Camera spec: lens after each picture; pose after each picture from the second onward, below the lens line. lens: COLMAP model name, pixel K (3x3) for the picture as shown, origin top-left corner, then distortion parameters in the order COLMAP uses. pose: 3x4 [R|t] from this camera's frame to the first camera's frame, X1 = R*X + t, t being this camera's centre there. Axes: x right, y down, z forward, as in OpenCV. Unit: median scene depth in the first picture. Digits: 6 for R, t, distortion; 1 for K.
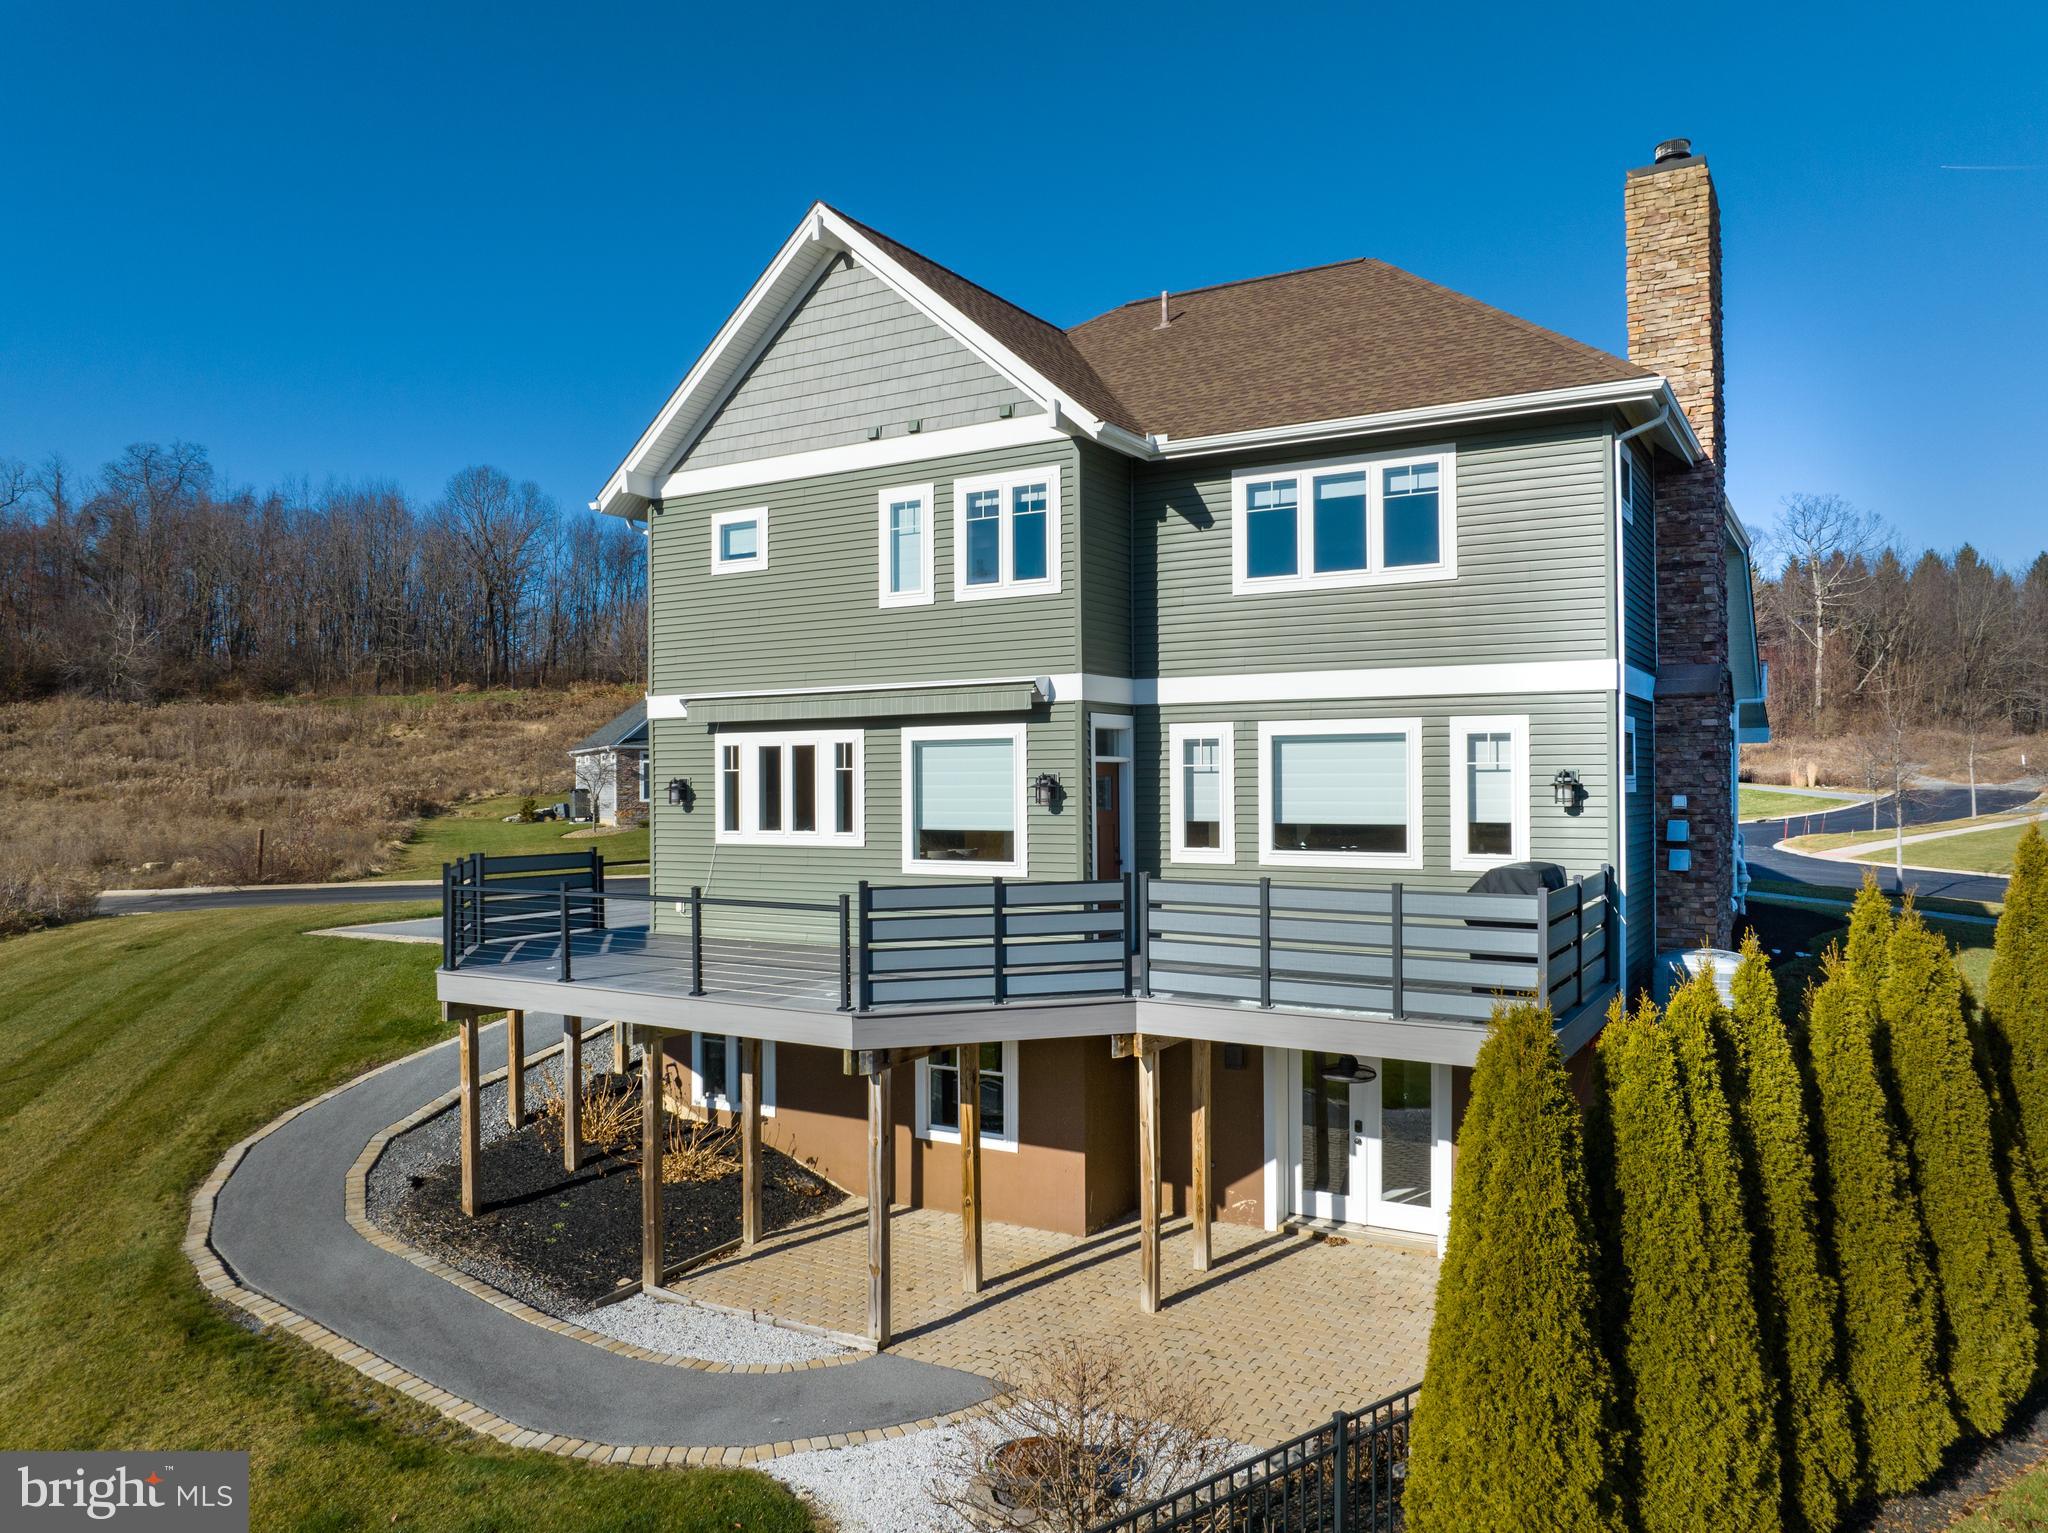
lens RADIAL K [[1447.2, 0, 1020.1], [0, 1447.2, 774.0], [0, 0, 1]] dist [-0.062282, 0.028387]
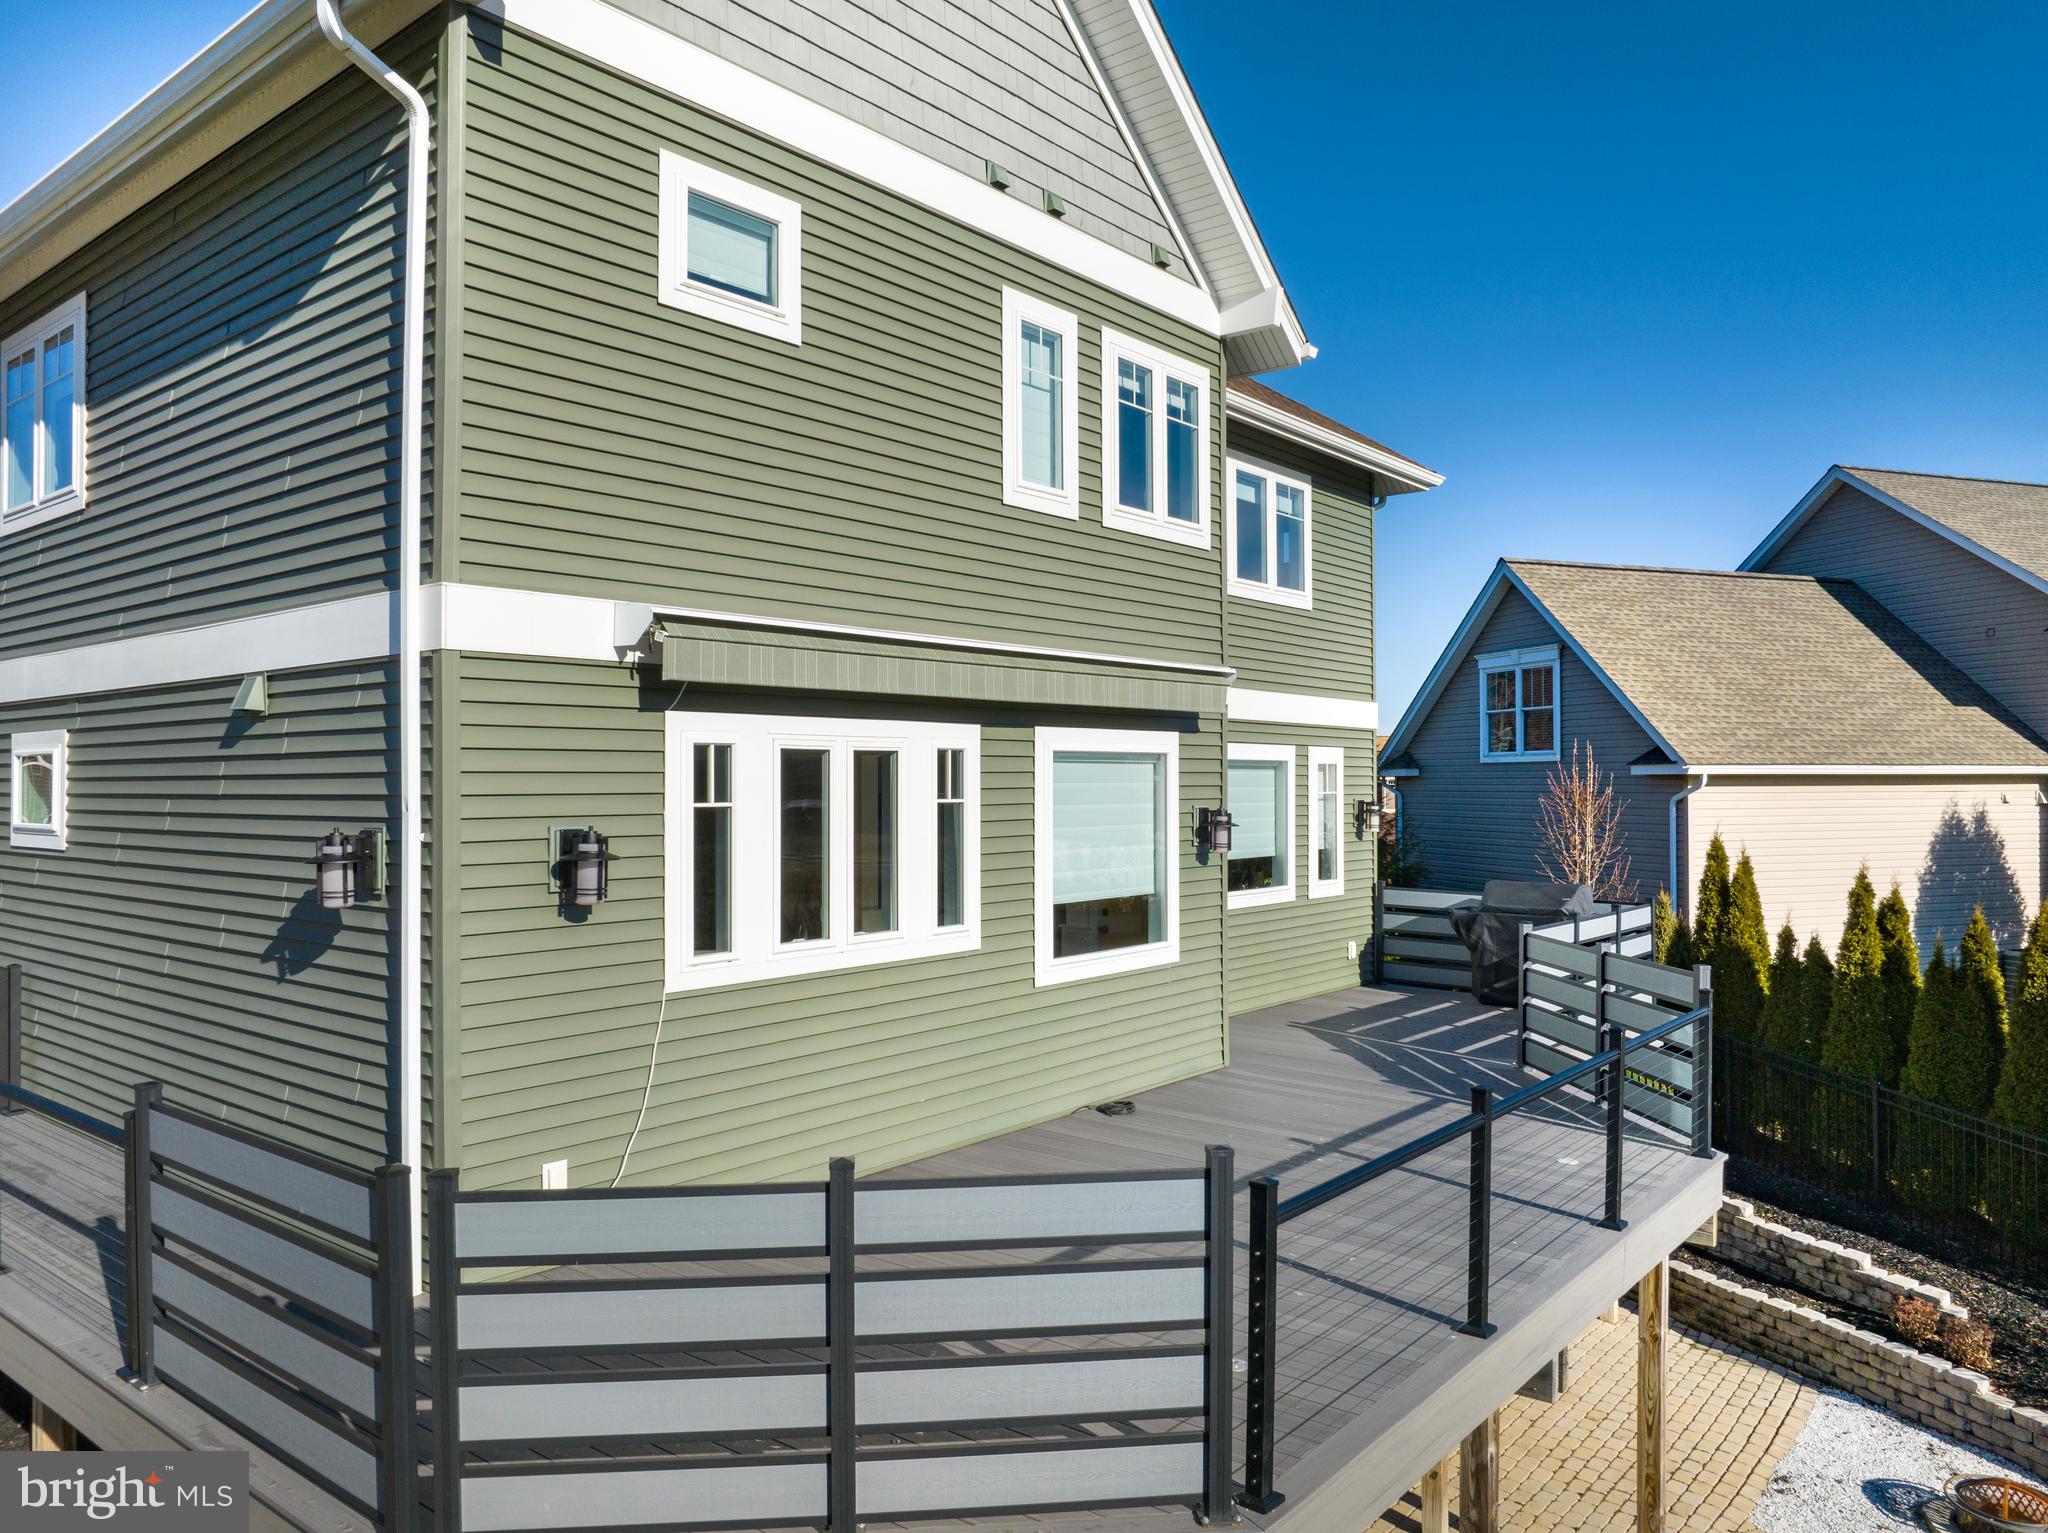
lens RADIAL K [[1447.2, 0, 1020.1], [0, 1447.2, 774.0], [0, 0, 1]] dist [-0.062282, 0.028387]
pose [[0.134202, 0.011124, 0.990891, -0.621556], [-0.004470, 0.999934, -0.010620, -0.007563], [-0.990944, -0.003004, 0.134243, 0.907960]]
